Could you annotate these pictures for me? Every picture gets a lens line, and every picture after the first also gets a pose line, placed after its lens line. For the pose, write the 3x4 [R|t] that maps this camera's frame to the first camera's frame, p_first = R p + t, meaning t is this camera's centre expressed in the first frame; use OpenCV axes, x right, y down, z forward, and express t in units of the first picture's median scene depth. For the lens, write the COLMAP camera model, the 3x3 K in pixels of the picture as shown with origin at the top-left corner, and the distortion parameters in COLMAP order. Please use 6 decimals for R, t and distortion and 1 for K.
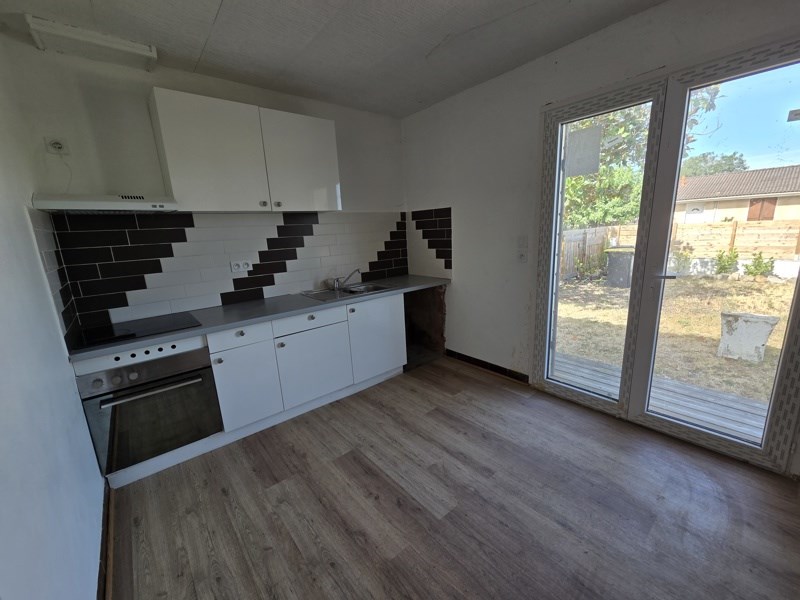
lens RADIAL K [[325.0, 0, 400.6], [0, 325.0, 303.0], [0, 0, 1]] dist [-0.001317, -0.000227]
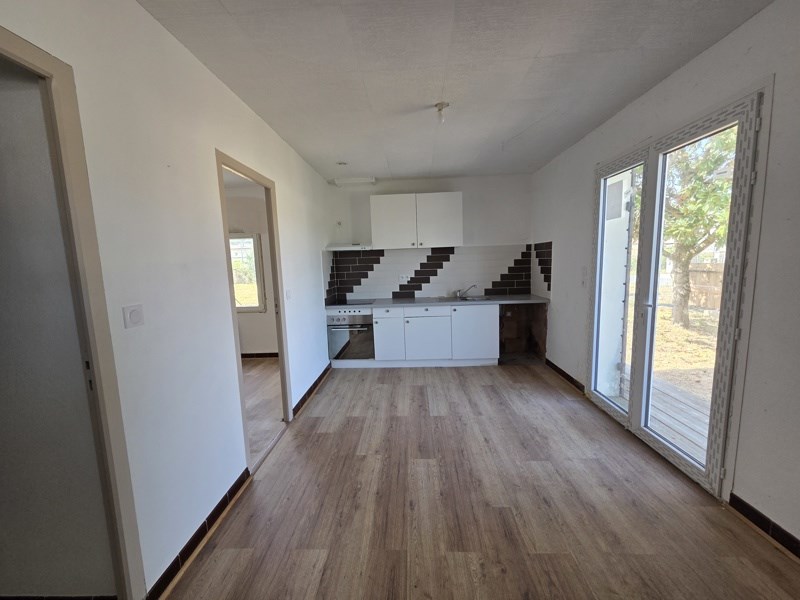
lens RADIAL K [[321.7, 0, 400.0], [0, 321.7, 300.0], [0, 0, 1]] dist [0.000565, 0.000047]
pose [[0.747339, 0.100891, -0.656738, 0.761184], [-0.147370, 0.988956, -0.015773, 0.043840], [0.647894, 0.108572, 0.753954, -0.386228]]
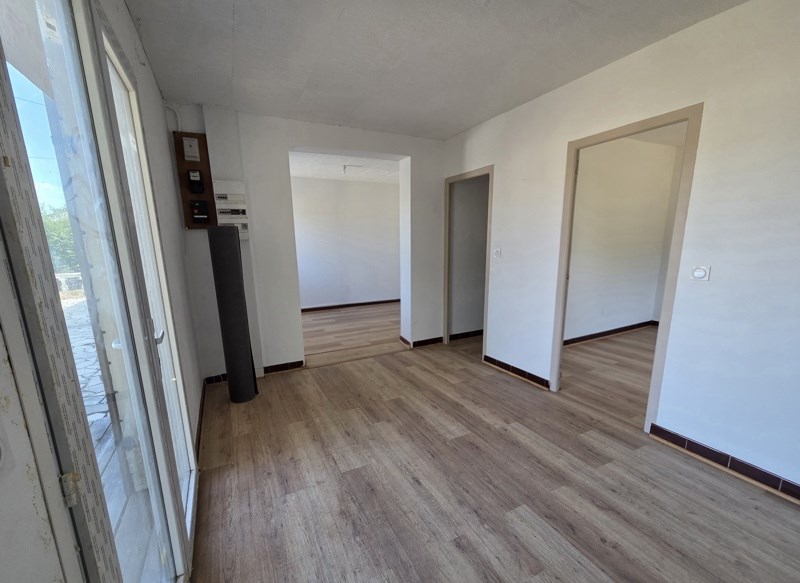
lens RADIAL K [[345.6, 0, 384.4], [0, 345.6, 313.6], [0, 0, 1]] dist [-0.000311, -0.000027]
pose [[-0.967250, 0.020056, 0.253032, 0.179228], [0.122635, 0.909726, 0.396685, -0.280834], [-0.222234, 0.414724, -0.882392, 1.243246]]
